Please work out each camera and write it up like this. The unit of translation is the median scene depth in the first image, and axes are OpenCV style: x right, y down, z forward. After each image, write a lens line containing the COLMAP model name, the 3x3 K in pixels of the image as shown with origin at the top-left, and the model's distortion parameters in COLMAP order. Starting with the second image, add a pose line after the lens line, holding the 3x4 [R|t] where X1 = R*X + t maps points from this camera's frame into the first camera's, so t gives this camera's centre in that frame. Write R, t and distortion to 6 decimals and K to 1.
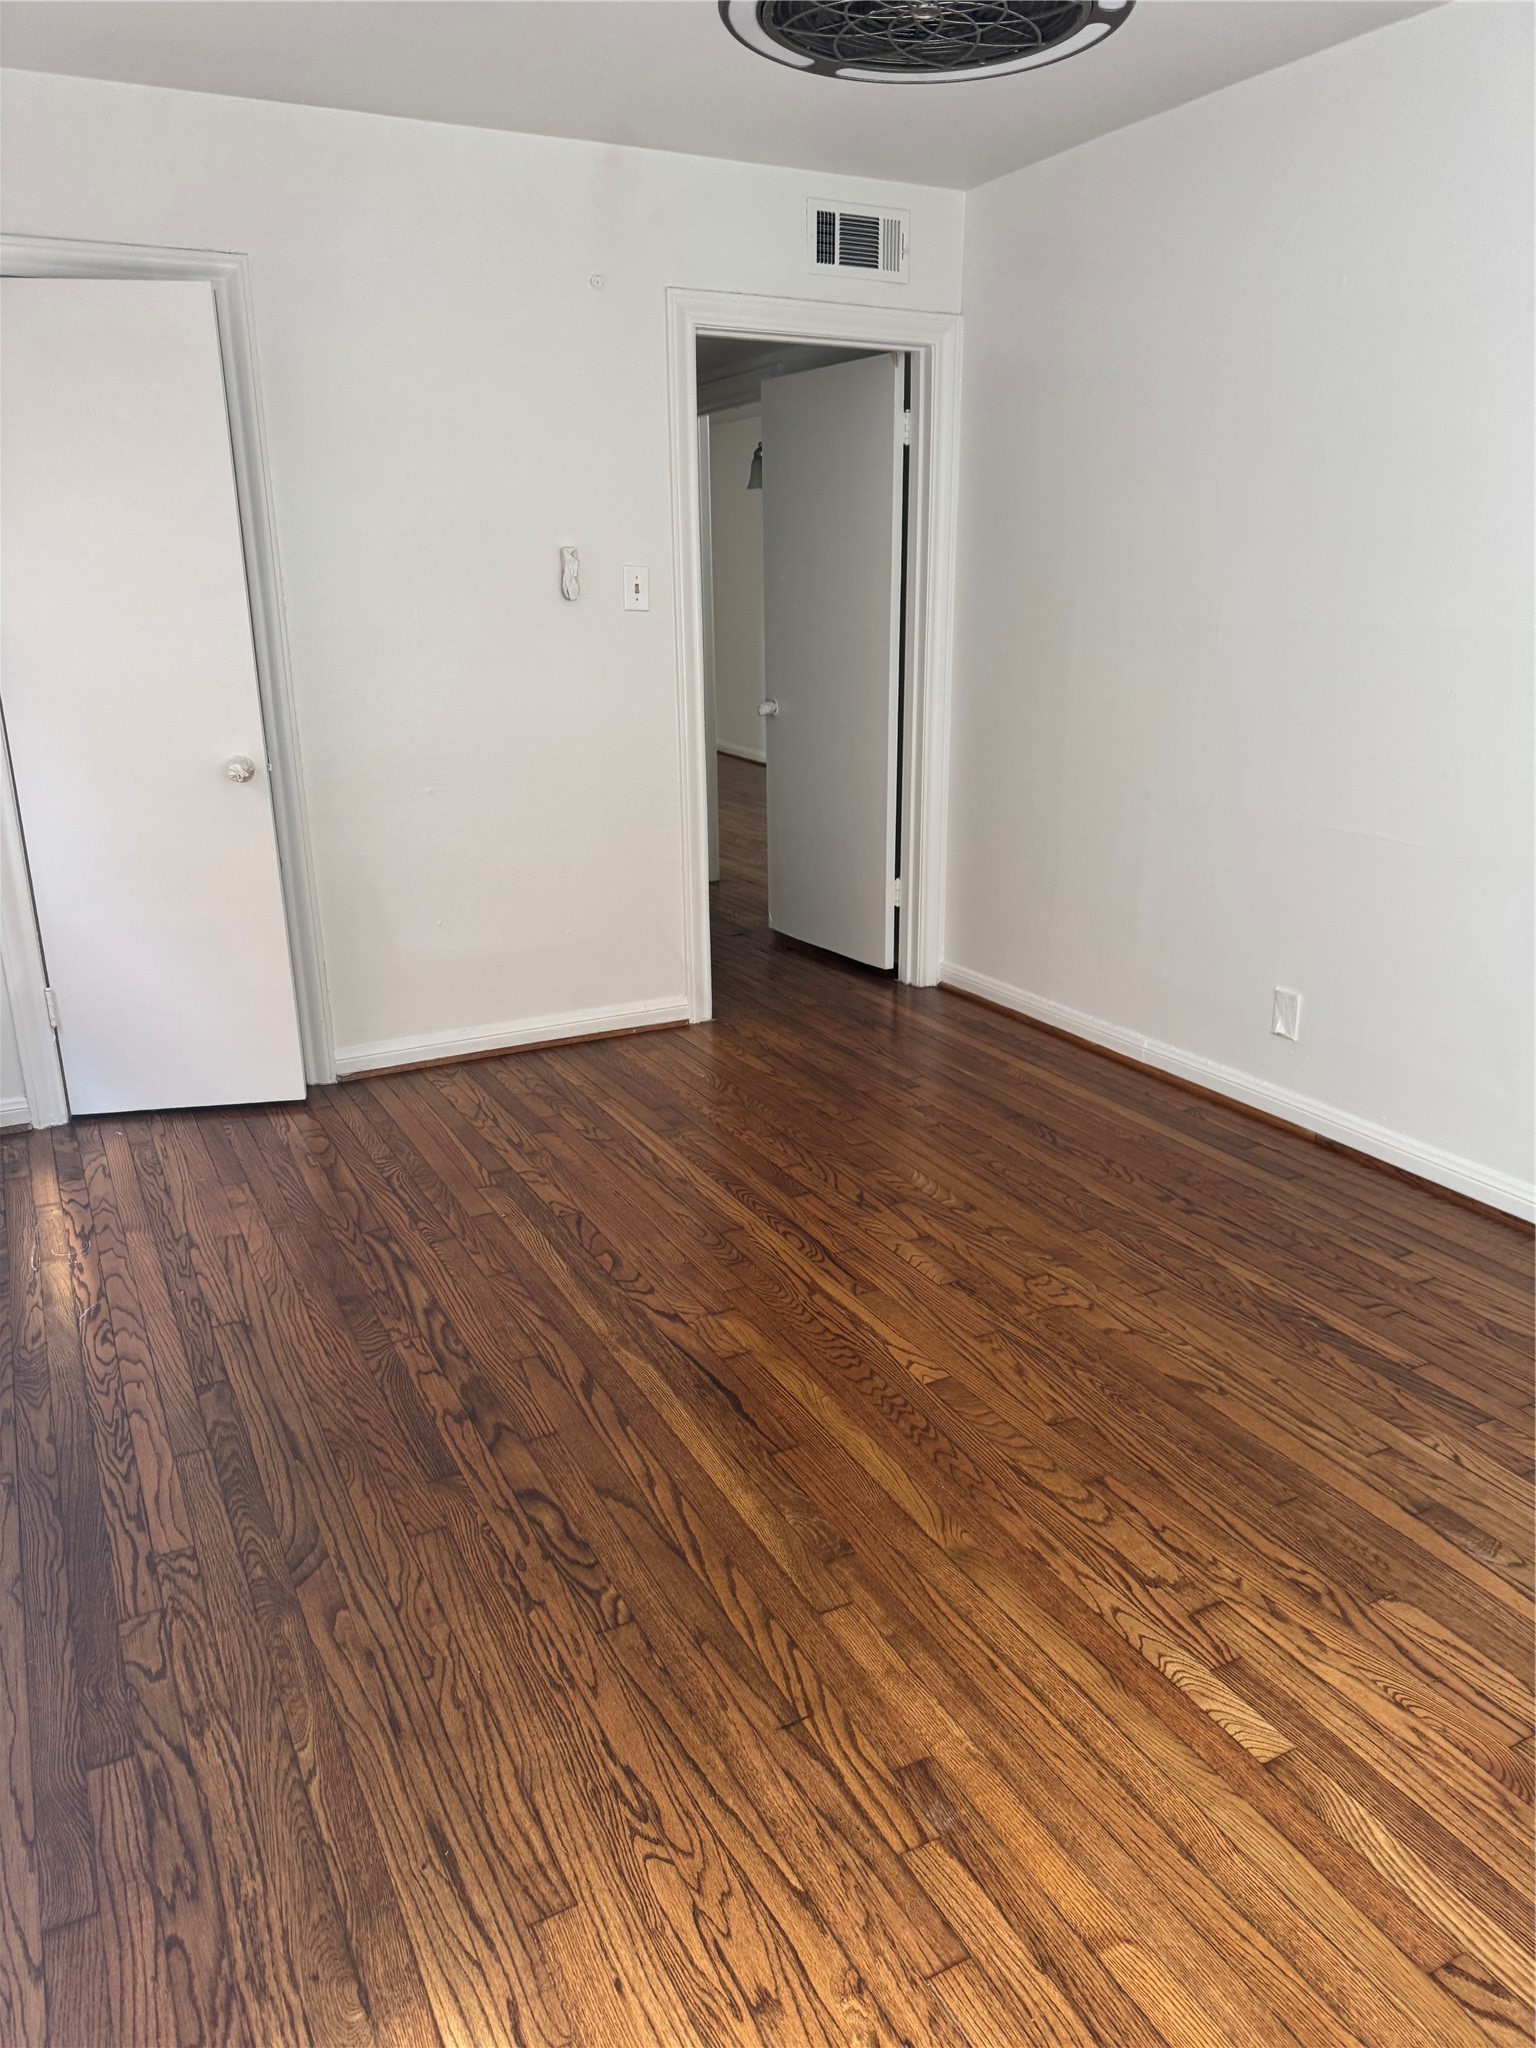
lens RADIAL K [[1419.3, 0, 768.0], [0, 1419.3, 1024.0], [0, 0, 1]] dist [0.005484, 0.000077]
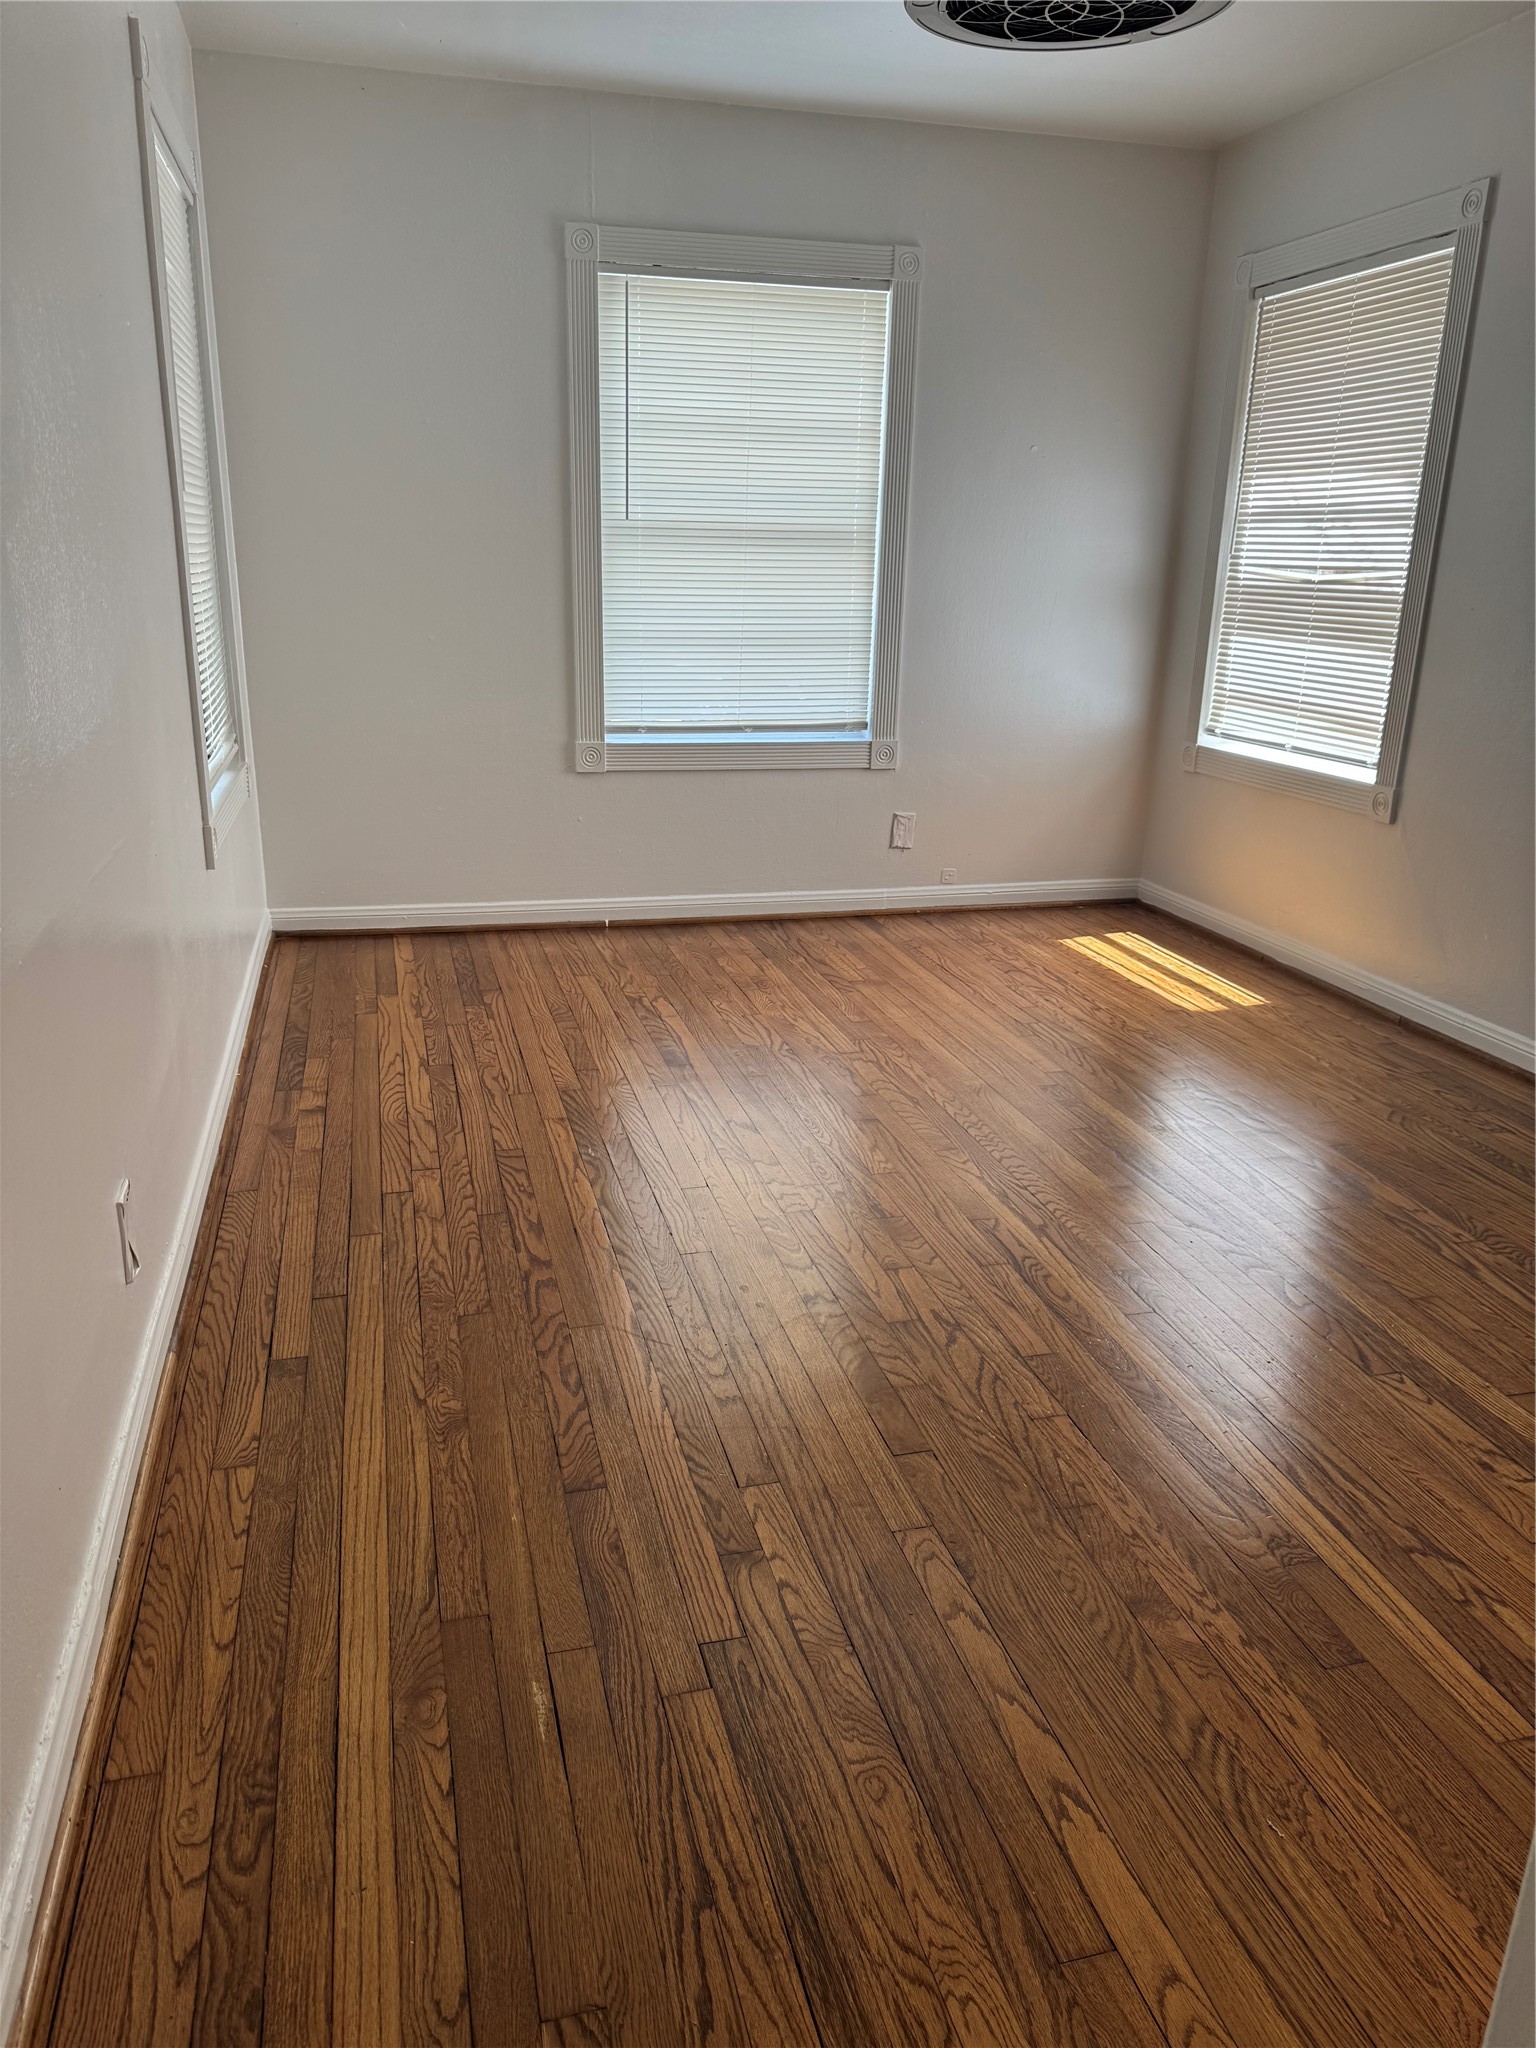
lens RADIAL K [[1419.3, 0, 768.0], [0, 1419.3, 1024.0], [0, 0, 1]] dist [0.005484, 0.000077]
pose [[-0.976381, -0.068754, 0.204825, 0.024353], [0.058516, 0.828433, 0.557023, -0.446619], [-0.207981, 0.555852, -0.804843, 1.676670]]
